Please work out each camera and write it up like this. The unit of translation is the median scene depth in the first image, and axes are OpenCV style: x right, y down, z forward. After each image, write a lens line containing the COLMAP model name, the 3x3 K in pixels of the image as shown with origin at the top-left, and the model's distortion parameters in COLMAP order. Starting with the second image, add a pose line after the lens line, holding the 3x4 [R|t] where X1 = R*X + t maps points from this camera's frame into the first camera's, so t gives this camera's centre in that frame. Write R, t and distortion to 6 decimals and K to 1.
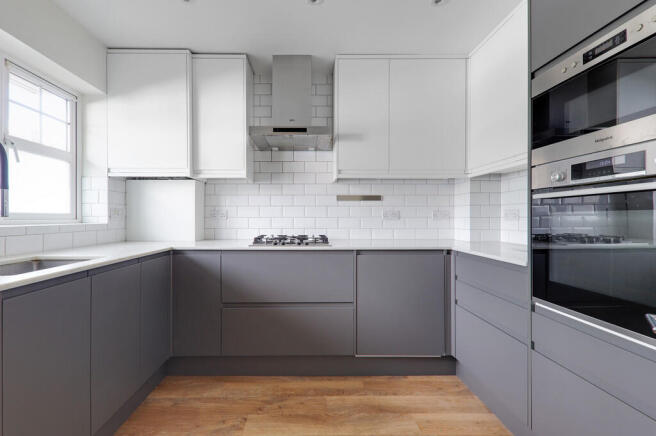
lens RADIAL K [[277.7, 0, 316.5], [0, 277.7, 217.8], [0, 0, 1]] dist [-0.001205, -0.000039]
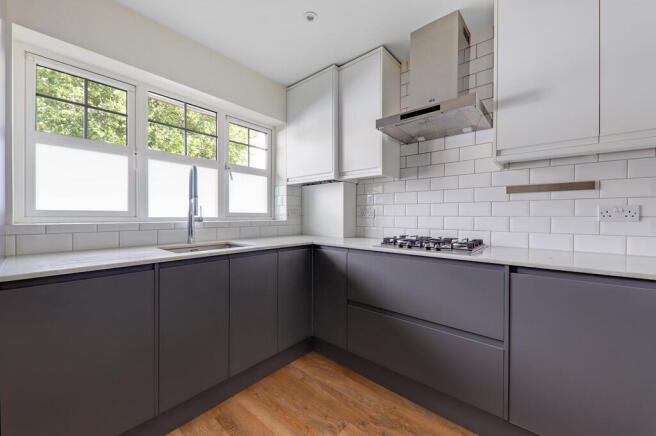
lens RADIAL K [[258.0, 0, 328.0], [0, 258.0, 218.0], [0, 0, 1]] dist [-0.000688, -0.000074]
pose [[0.737879, 0.008157, -0.674884, 0.221804], [-0.003963, 0.999962, 0.007752, -0.001388], [0.674922, -0.003045, 0.737883, 0.224312]]
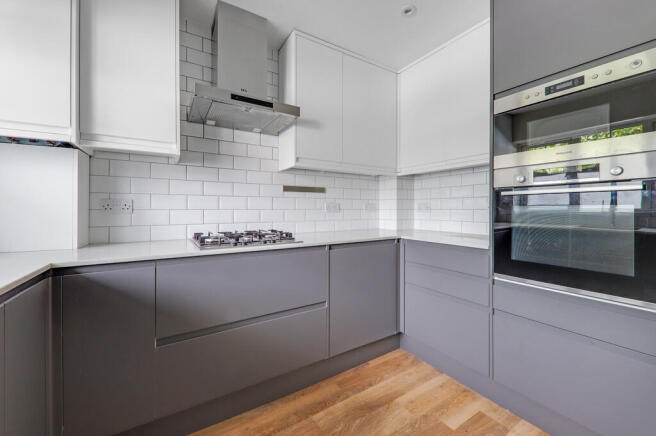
lens RADIAL K [[257.1, 0, 334.1], [0, 257.1, 209.7], [0, 0, 1]] dist [0.002323, 0.000149]
pose [[0.853221, -0.001510, 0.521547, -0.270589], [0.001076, 0.999999, 0.001135, -0.002824], [-0.521548, -0.000407, 0.853222, 0.232187]]
